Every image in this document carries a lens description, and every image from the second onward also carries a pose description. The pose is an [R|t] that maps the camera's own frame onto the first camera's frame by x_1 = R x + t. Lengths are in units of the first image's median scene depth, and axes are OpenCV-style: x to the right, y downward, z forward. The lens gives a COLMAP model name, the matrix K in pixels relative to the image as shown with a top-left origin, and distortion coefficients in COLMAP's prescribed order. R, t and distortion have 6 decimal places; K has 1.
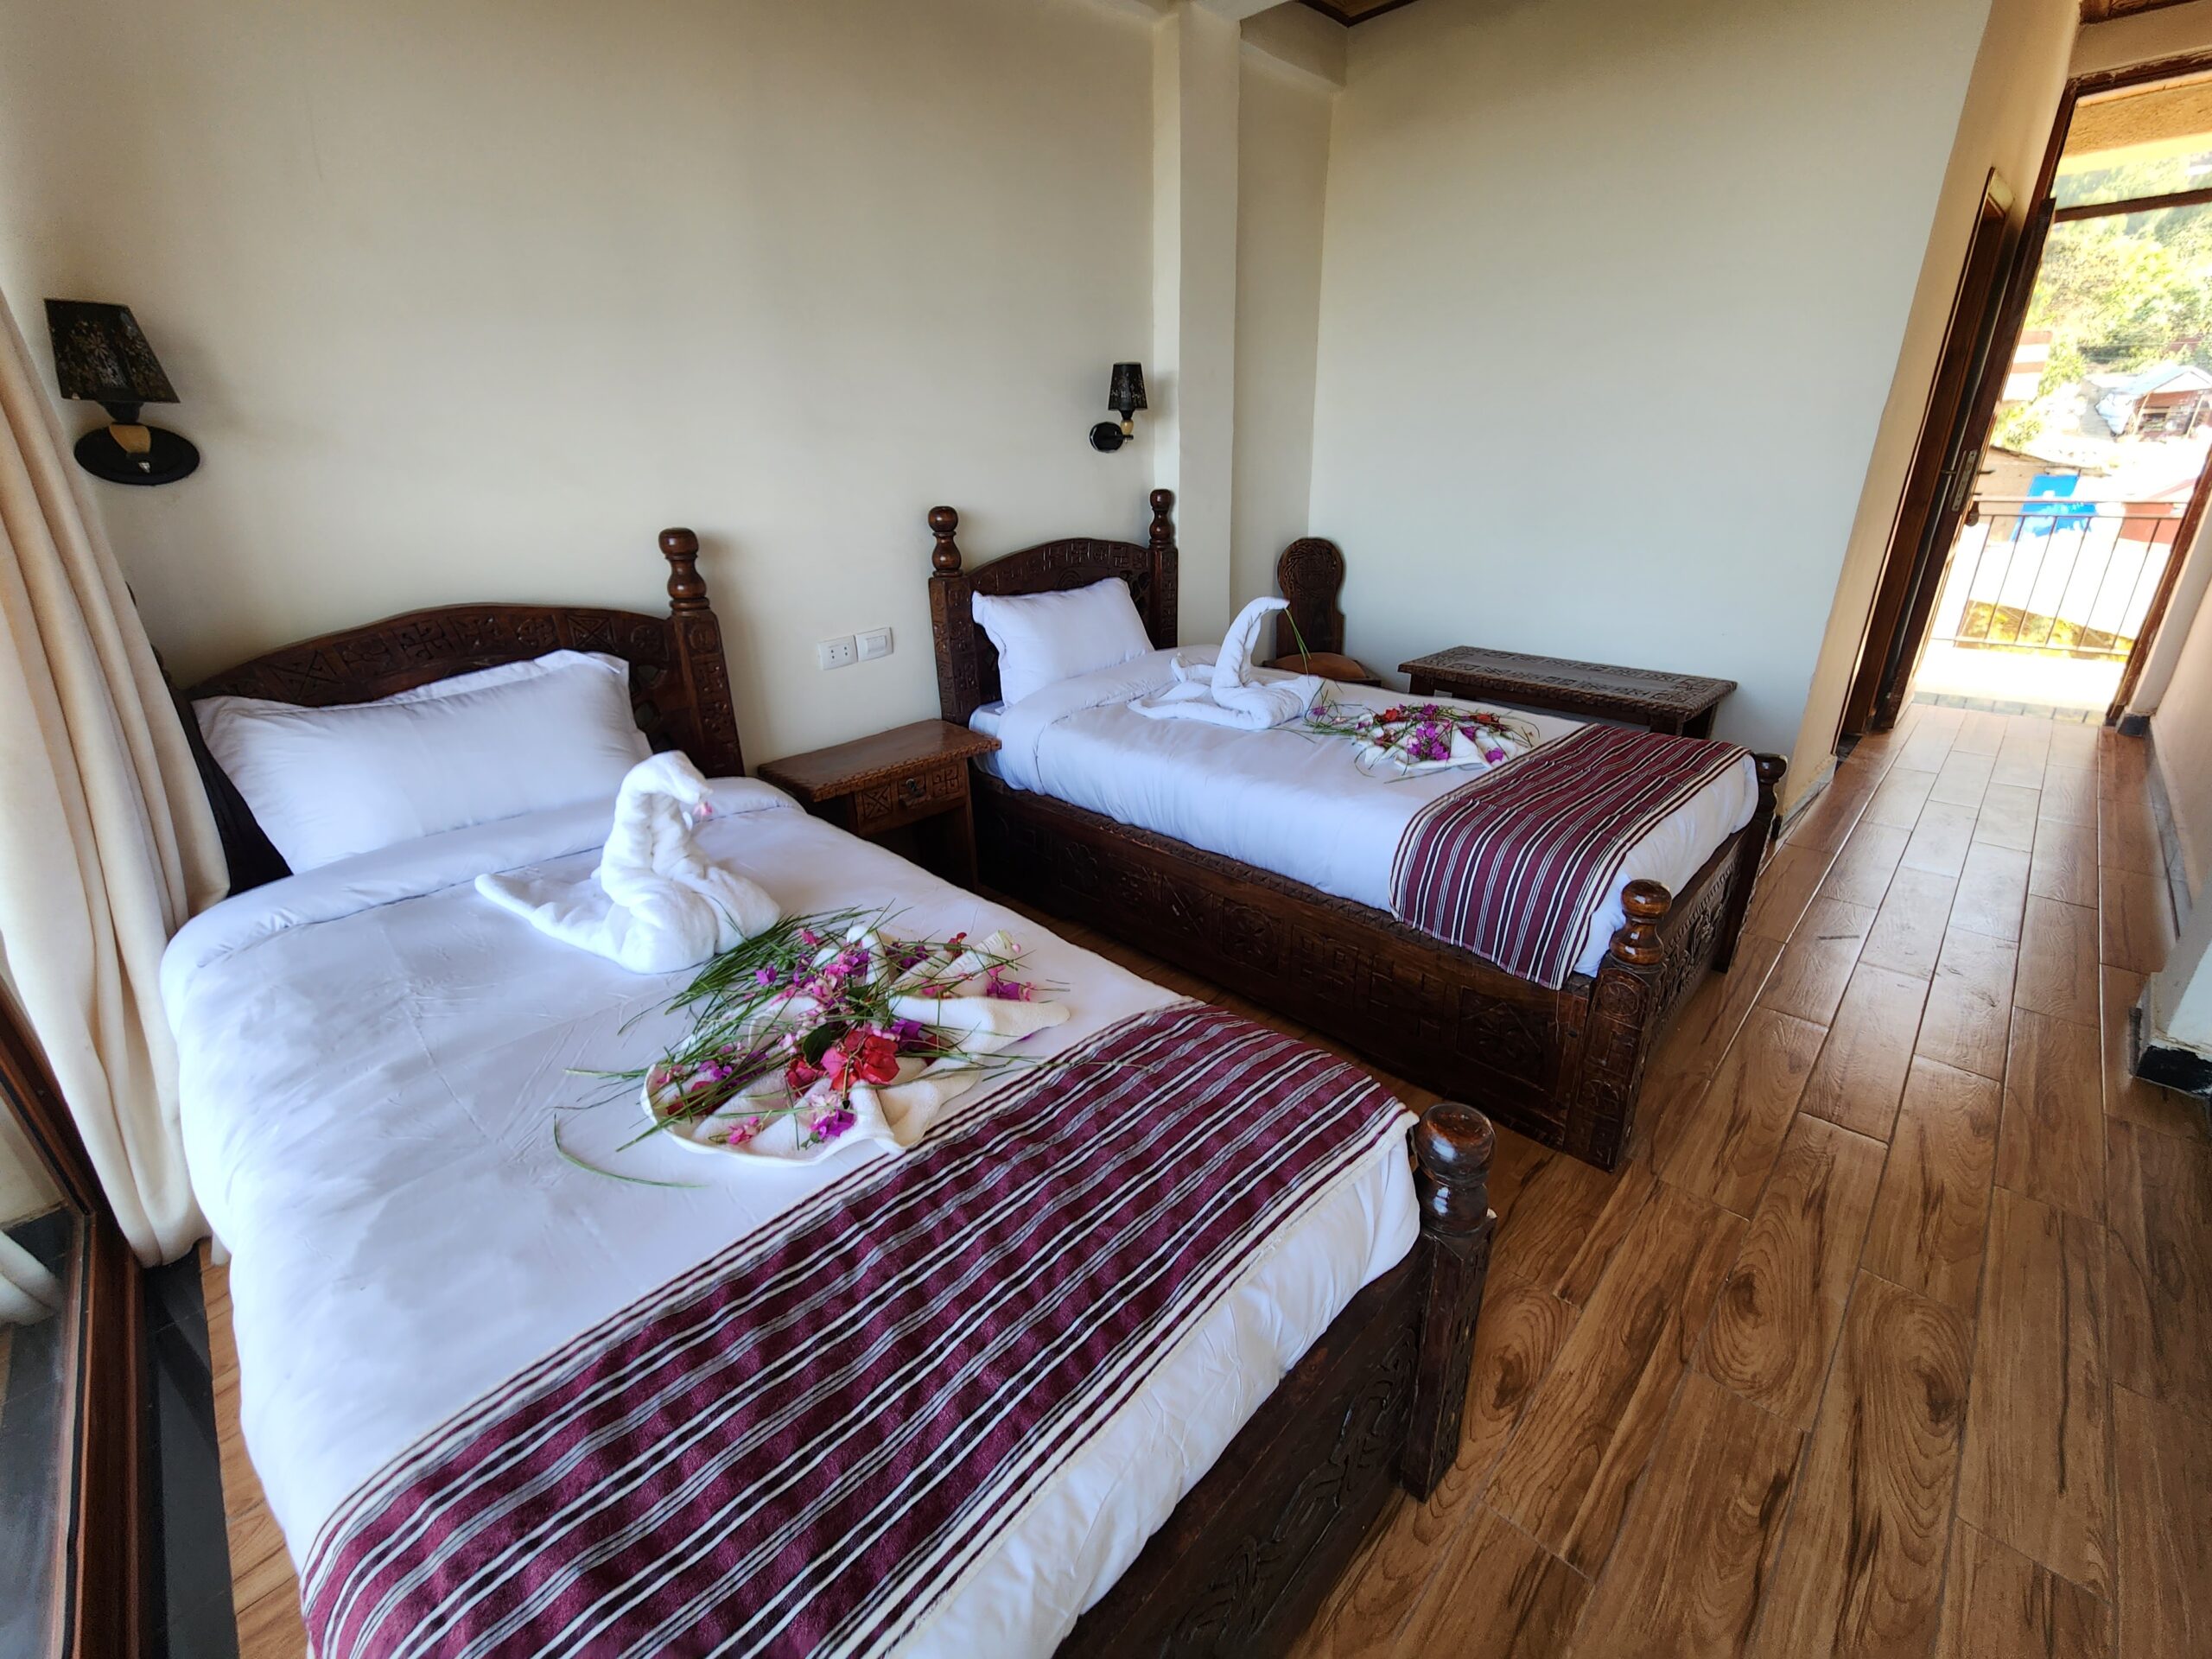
lens RADIAL K [[915.2, 0, 1100.1], [0, 915.2, 819.1], [0, 0, 1]] dist [-0.001664, -0.000201]
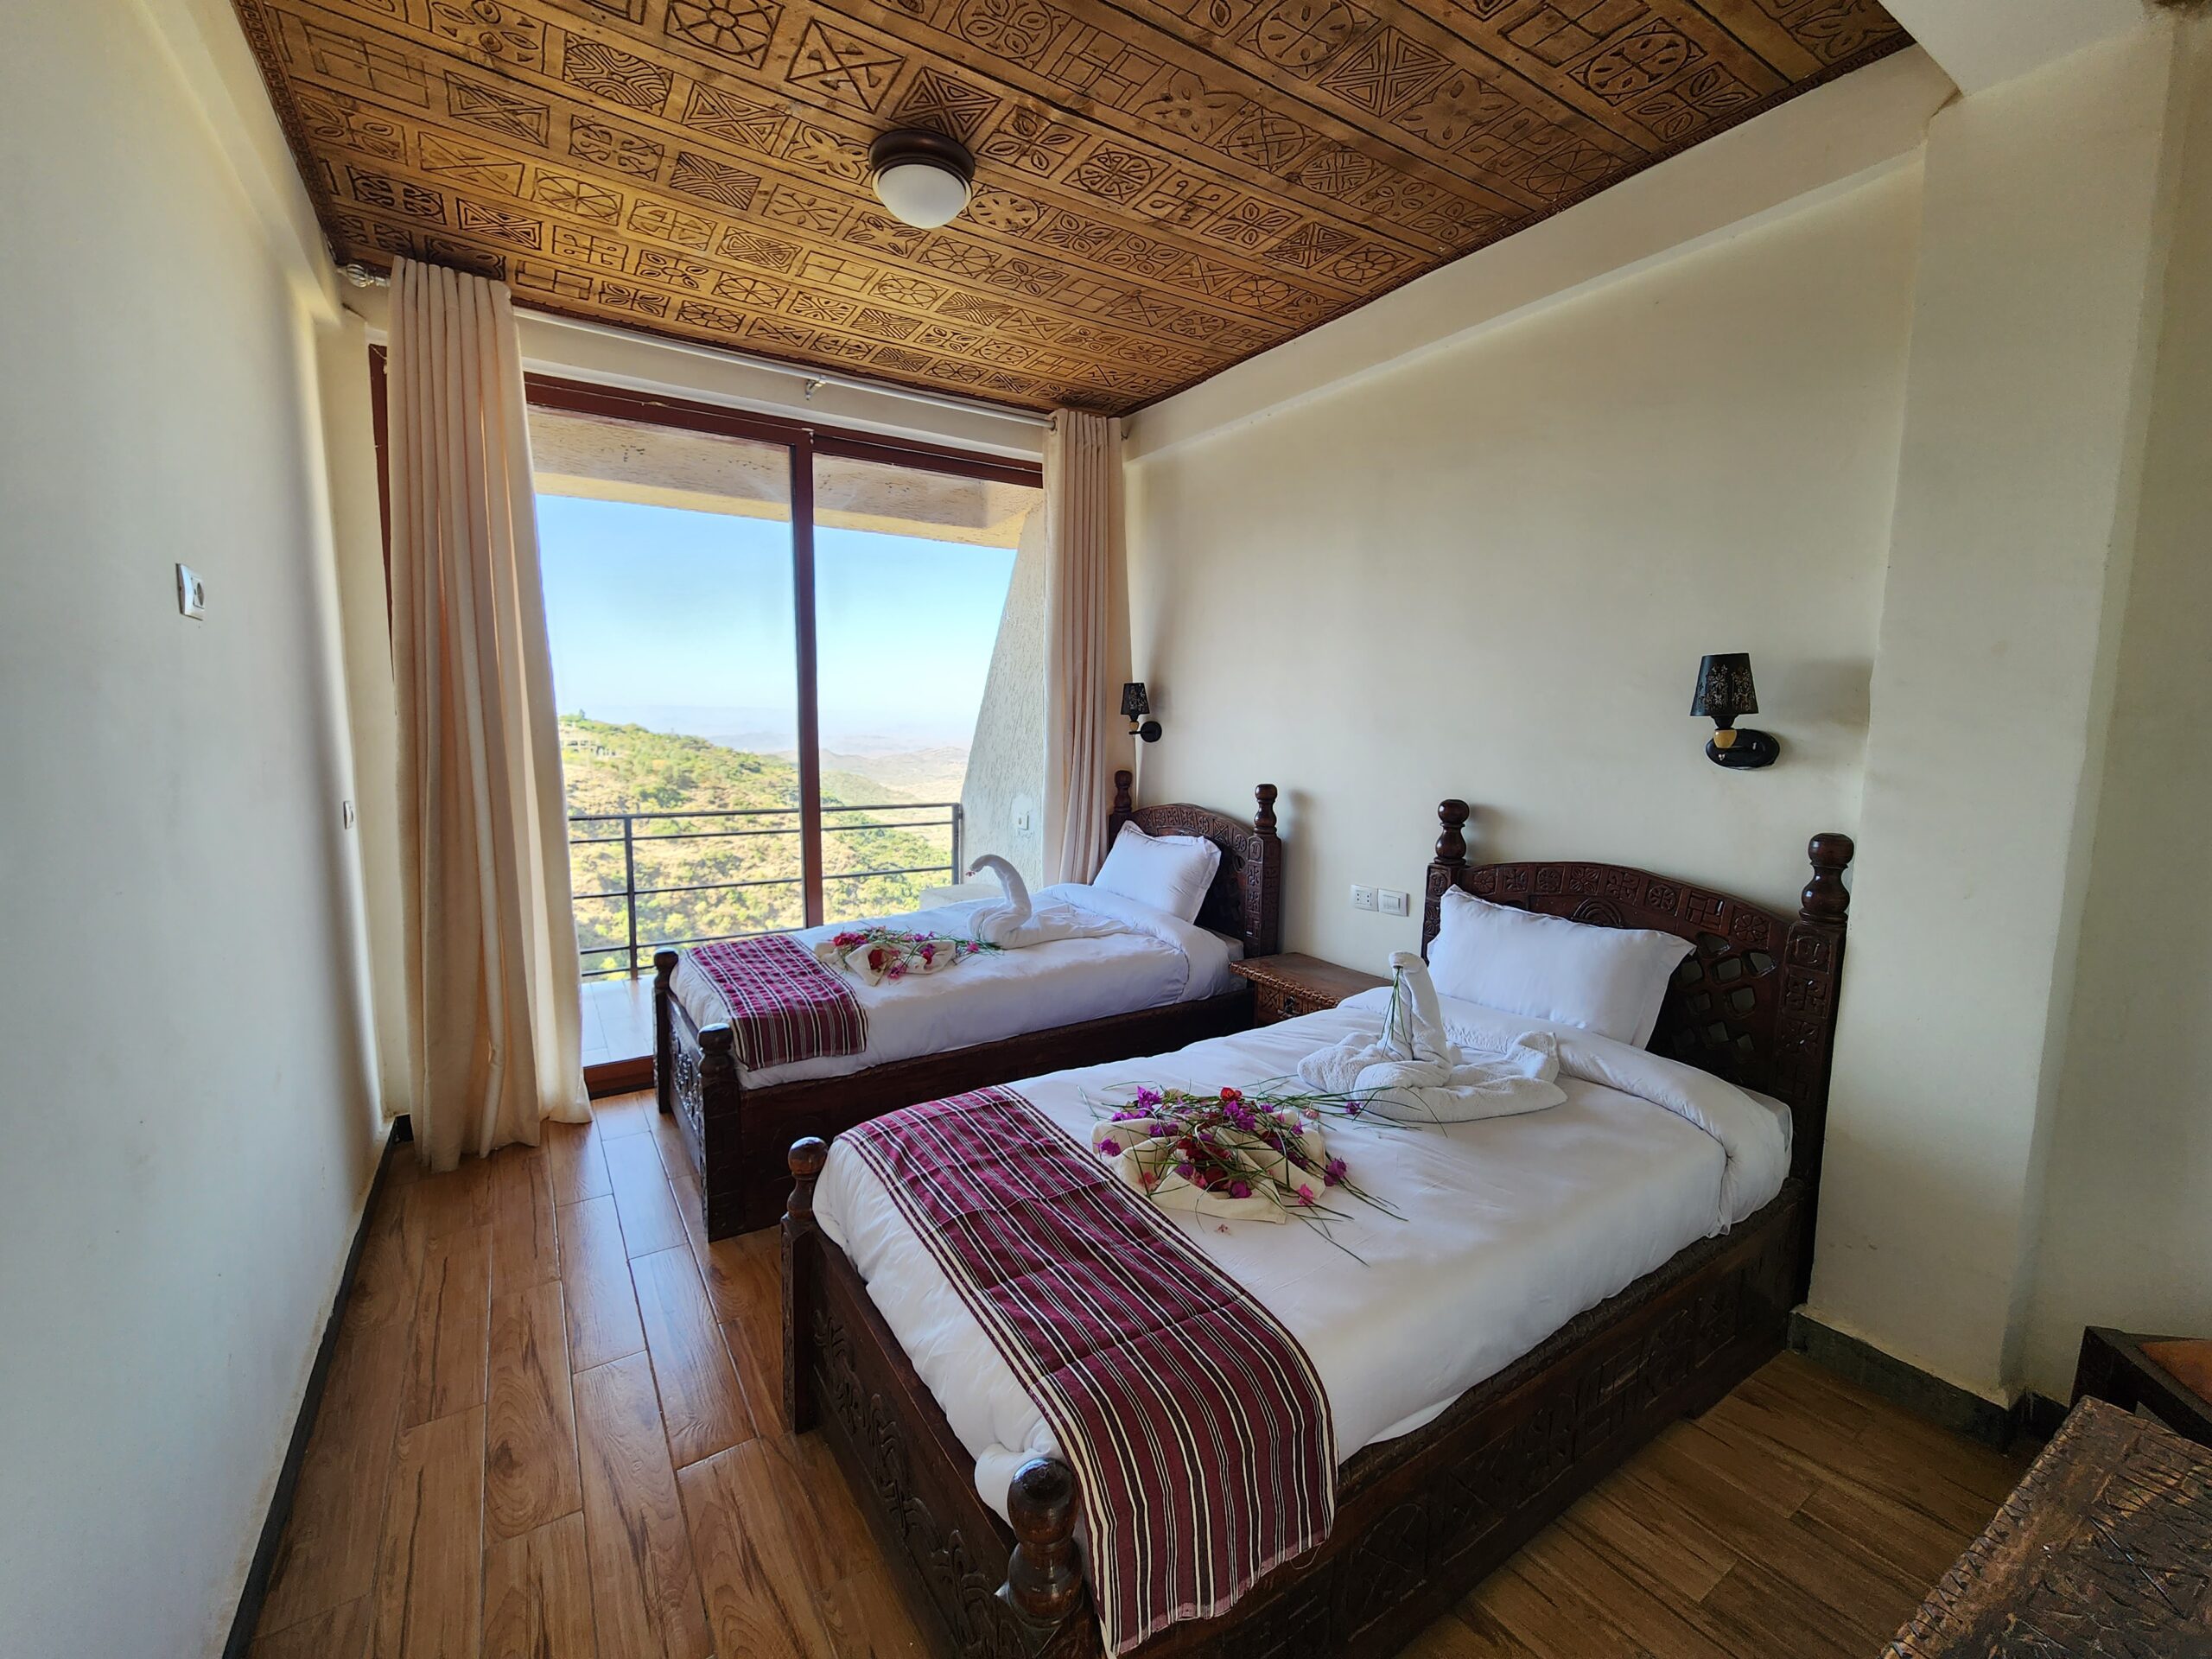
lens RADIAL K [[900.1, 0, 1099.9], [0, 900.1, 824.2], [0, 0, 1]] dist [0.000605, 0.000049]
pose [[-0.221370, 0.141078, -0.964931, 0.926215], [-0.363999, 0.906014, 0.215971, -0.394511], [0.904710, 0.399044, -0.149212, 0.801590]]
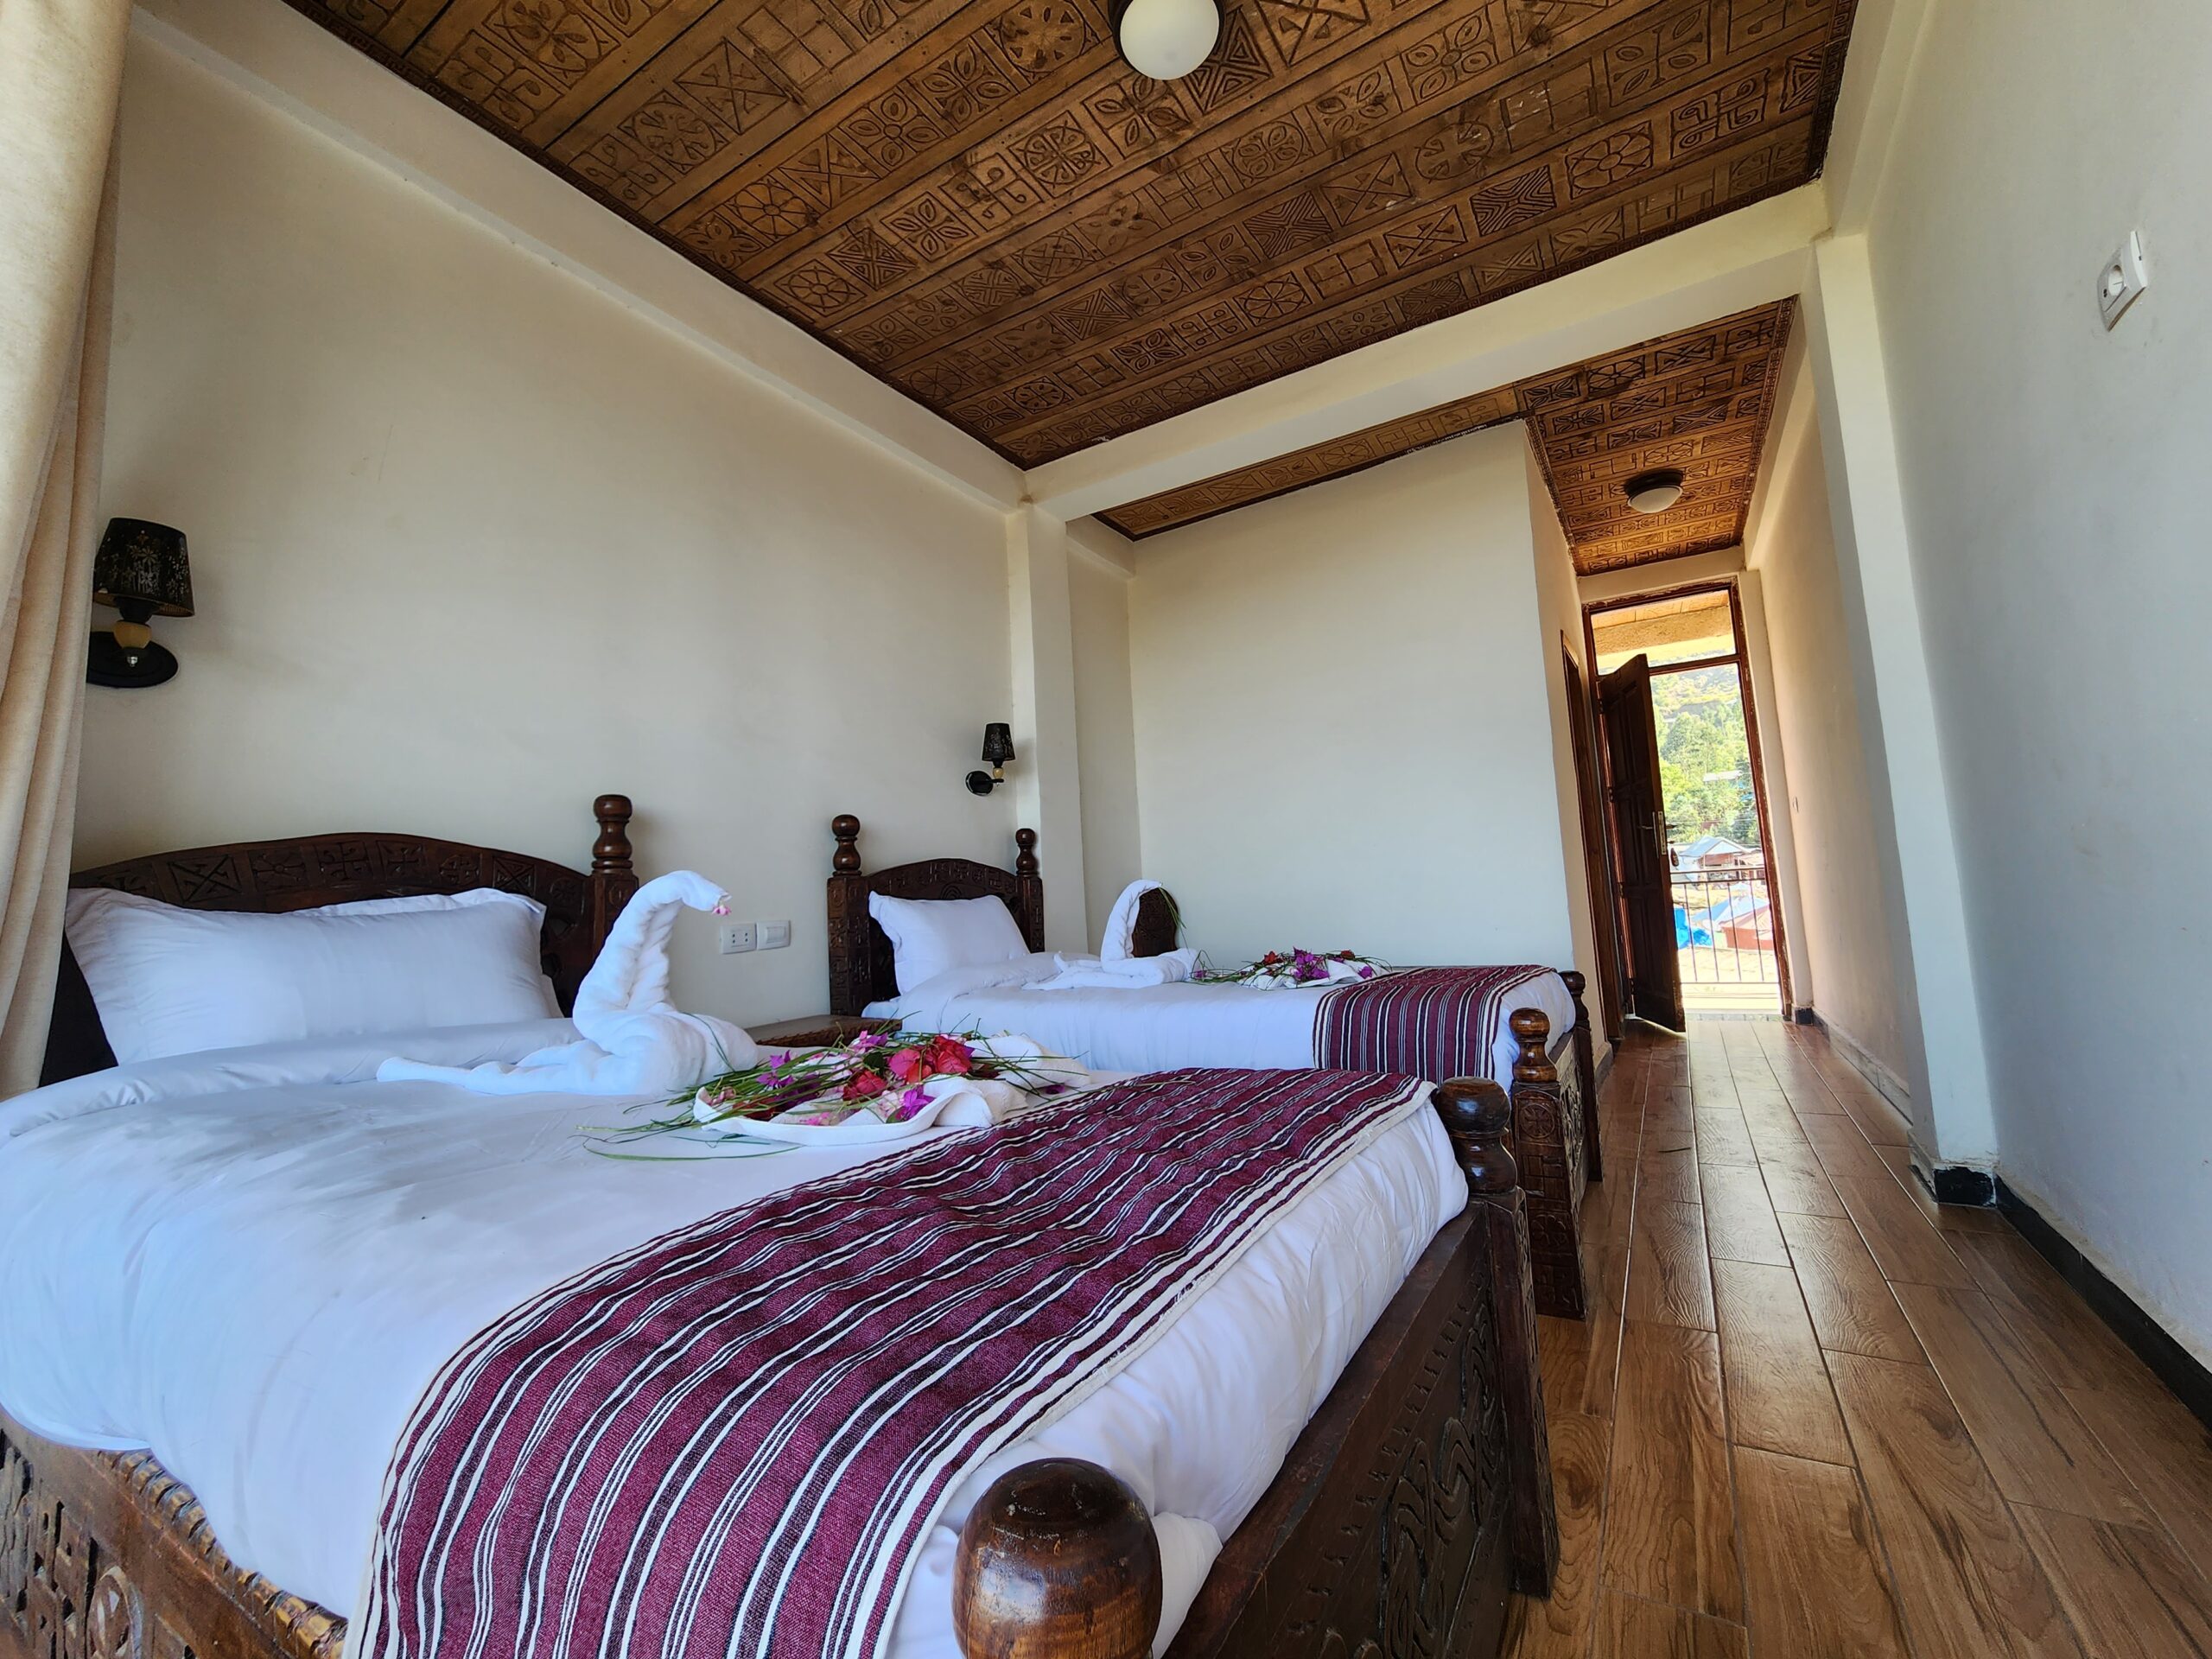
lens RADIAL K [[924.8, 0, 1104.7], [0, 924.8, 820.4], [0, 0, 1]] dist [0.000066, 0.001045]
pose [[0.973200, 0.001550, 0.229955, -0.125837], [0.107402, 0.881150, -0.460478, 0.211600], [-0.203339, 0.472835, 0.857369, -0.016584]]
